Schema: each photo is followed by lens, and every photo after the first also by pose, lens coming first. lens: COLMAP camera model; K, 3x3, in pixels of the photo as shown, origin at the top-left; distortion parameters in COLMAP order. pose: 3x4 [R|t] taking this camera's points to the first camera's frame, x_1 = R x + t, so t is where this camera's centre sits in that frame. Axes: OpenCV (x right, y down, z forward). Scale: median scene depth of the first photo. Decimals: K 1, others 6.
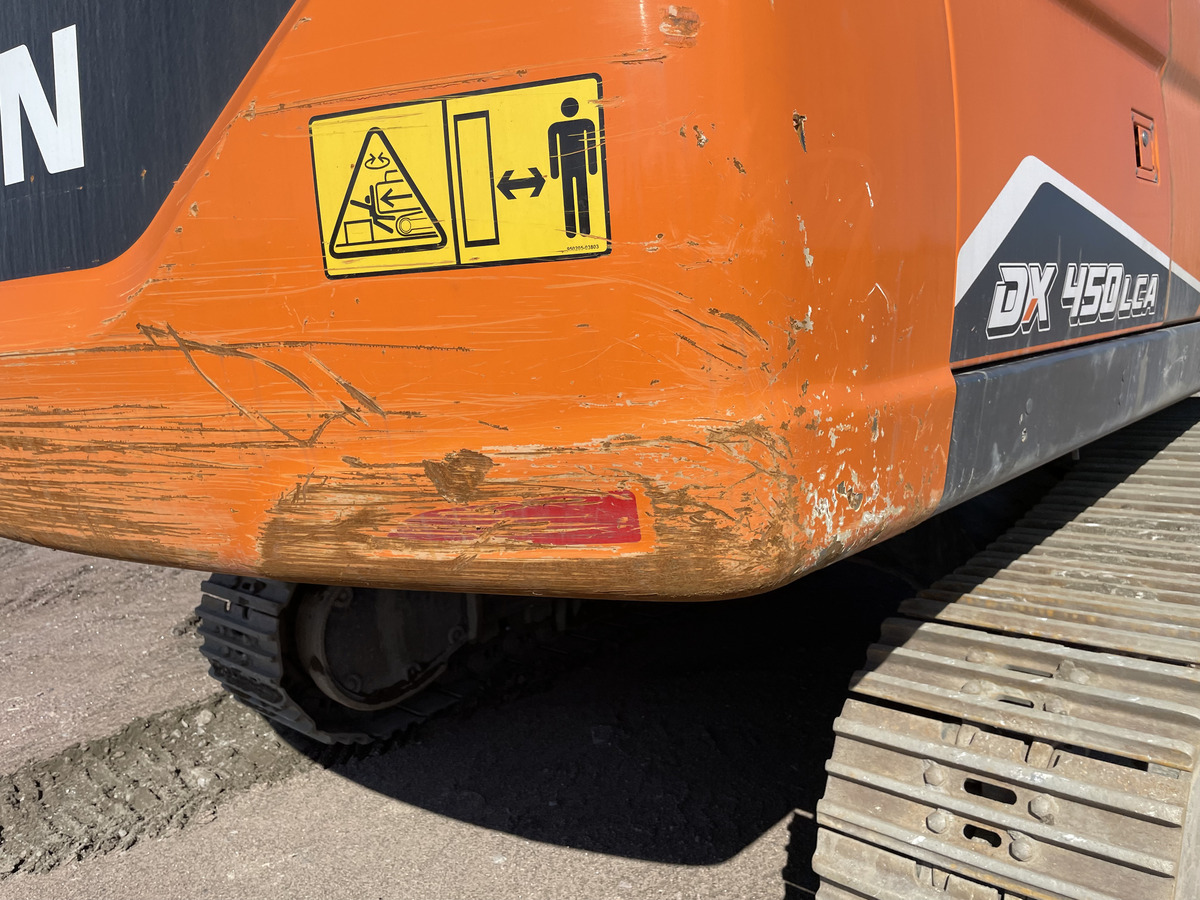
lens RADIAL K [[917.0, 0, 590.6], [0, 917.0, 450.2], [0, 0, 1]] dist [0.090038, -0.128805]
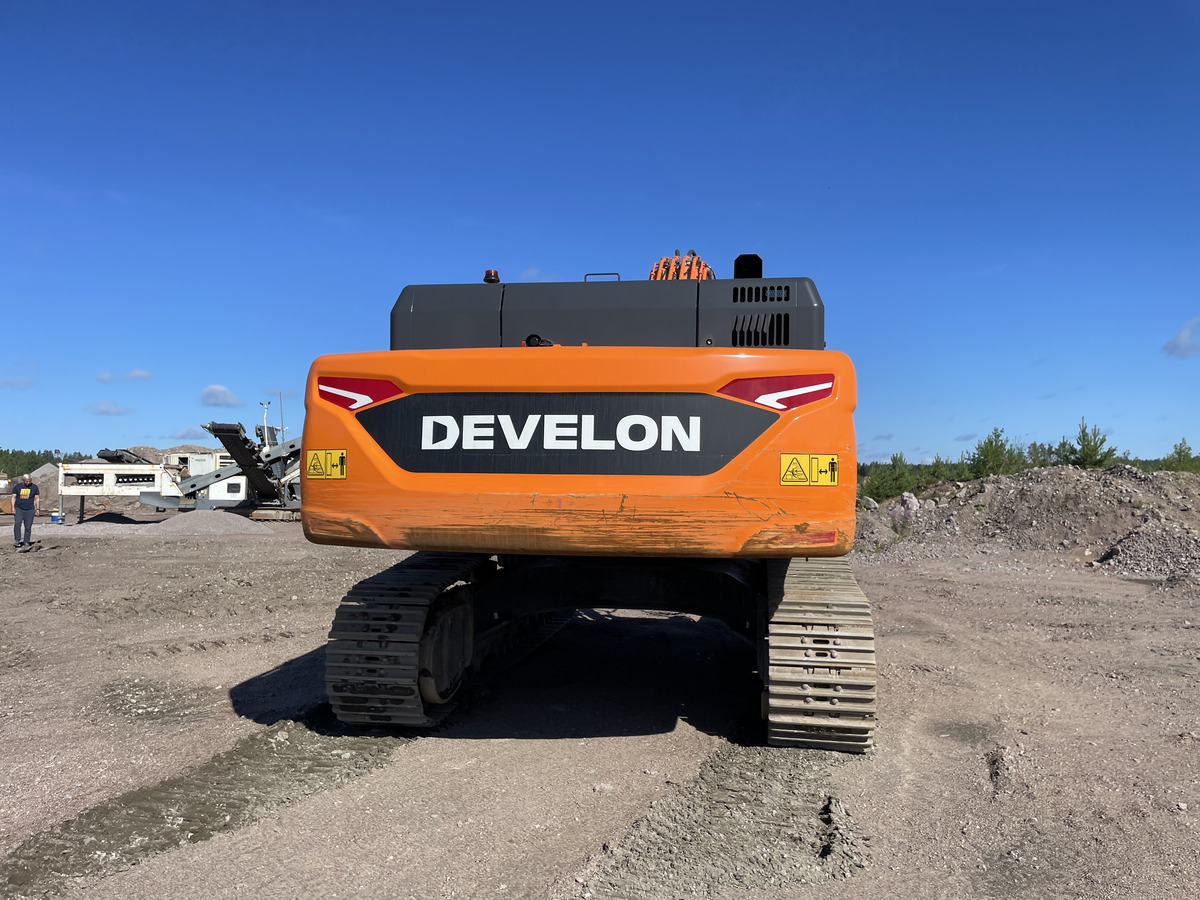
lens RADIAL K [[918.5, 0, 611.1], [0, 918.5, 444.0], [0, 0, 1]] dist [0.103157, -0.143257]
pose [[0.829167, 0.085809, 0.552376, -2.947772], [0.012852, 0.984961, -0.172301, 0.332336], [-0.558854, 0.149965, 0.815594, -1.954432]]
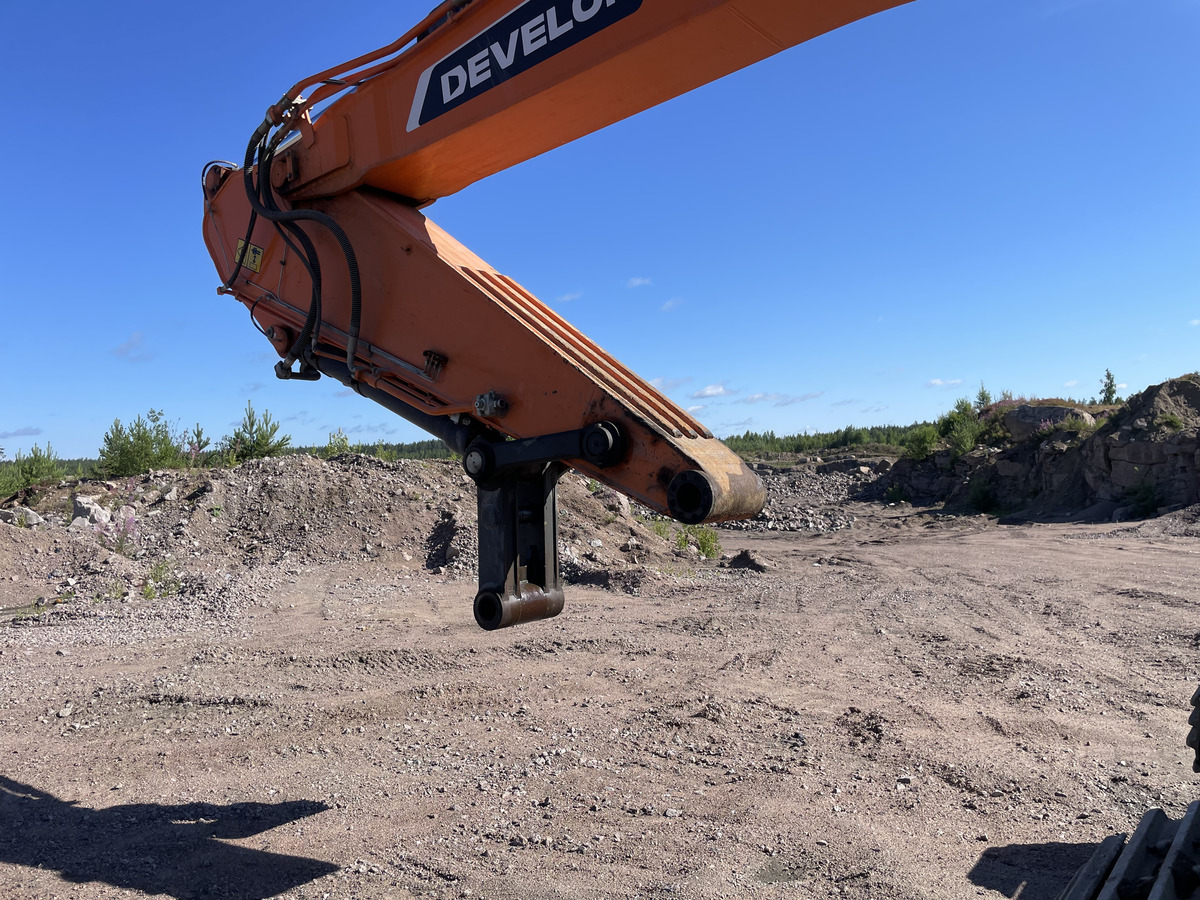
lens RADIAL K [[911.2, 0, 600.0], [0, 911.2, 450.0], [0, 0, 1]] dist [0.067439, -0.001911]
pose [[-0.071605, 0.082245, 0.994036, 0.417492], [0.151724, 0.985895, -0.070642, -0.913491], [-0.985826, 0.145760, -0.083074, 6.832276]]
